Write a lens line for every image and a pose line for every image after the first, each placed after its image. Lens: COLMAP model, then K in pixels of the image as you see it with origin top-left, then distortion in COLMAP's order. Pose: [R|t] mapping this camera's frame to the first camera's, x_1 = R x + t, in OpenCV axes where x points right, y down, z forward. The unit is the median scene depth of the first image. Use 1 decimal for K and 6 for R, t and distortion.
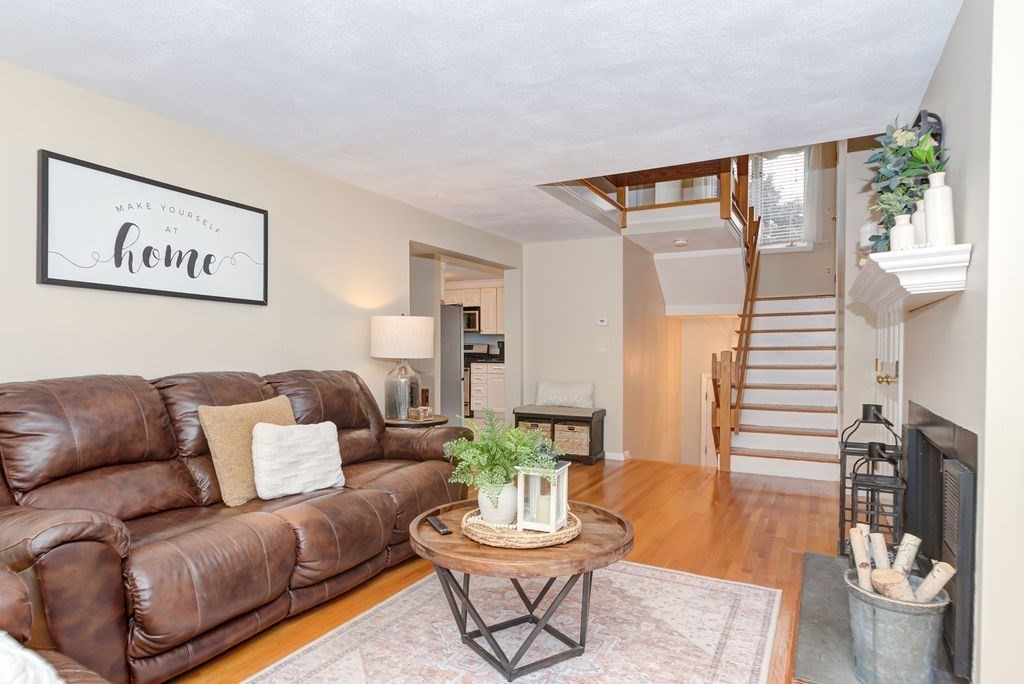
lens RADIAL K [[579.7, 0, 512.3], [0, 579.7, 347.6], [0, 0, 1]] dist [0.001644, 0.001826]
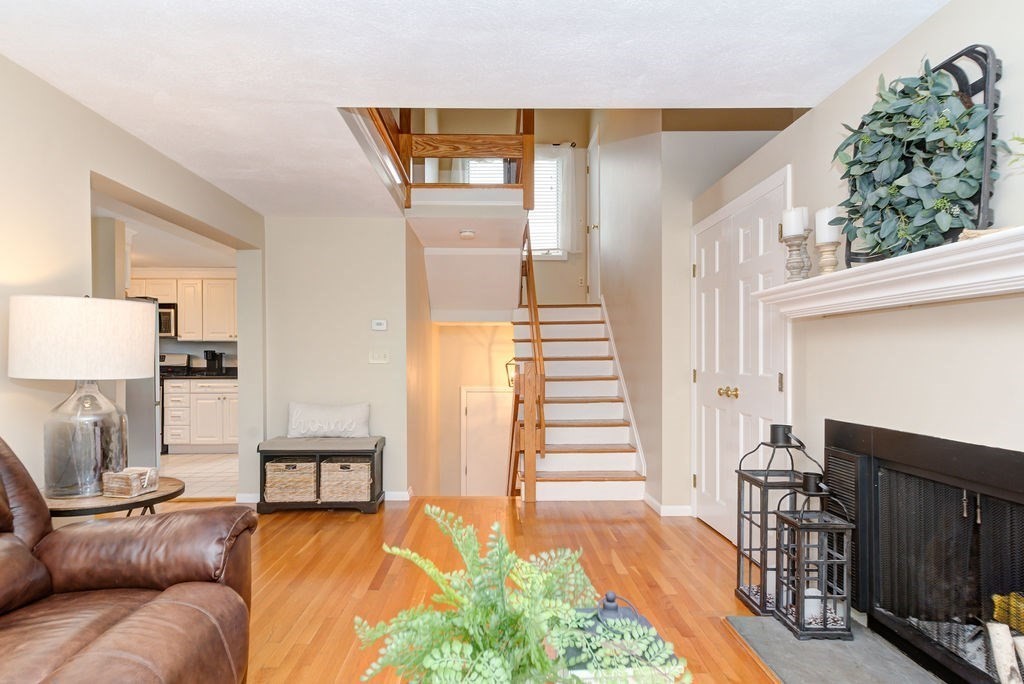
lens RADIAL K [[579.7, 0, 504.0], [0, 579.7, 355.6], [0, 0, 1]] dist [0.001644, 0.001826]
pose [[0.876702, -0.000953, 0.481032, -0.077226], [0.002618, 0.999993, -0.002791, -0.001094], [-0.481026, 0.003706, 0.876699, 0.244215]]
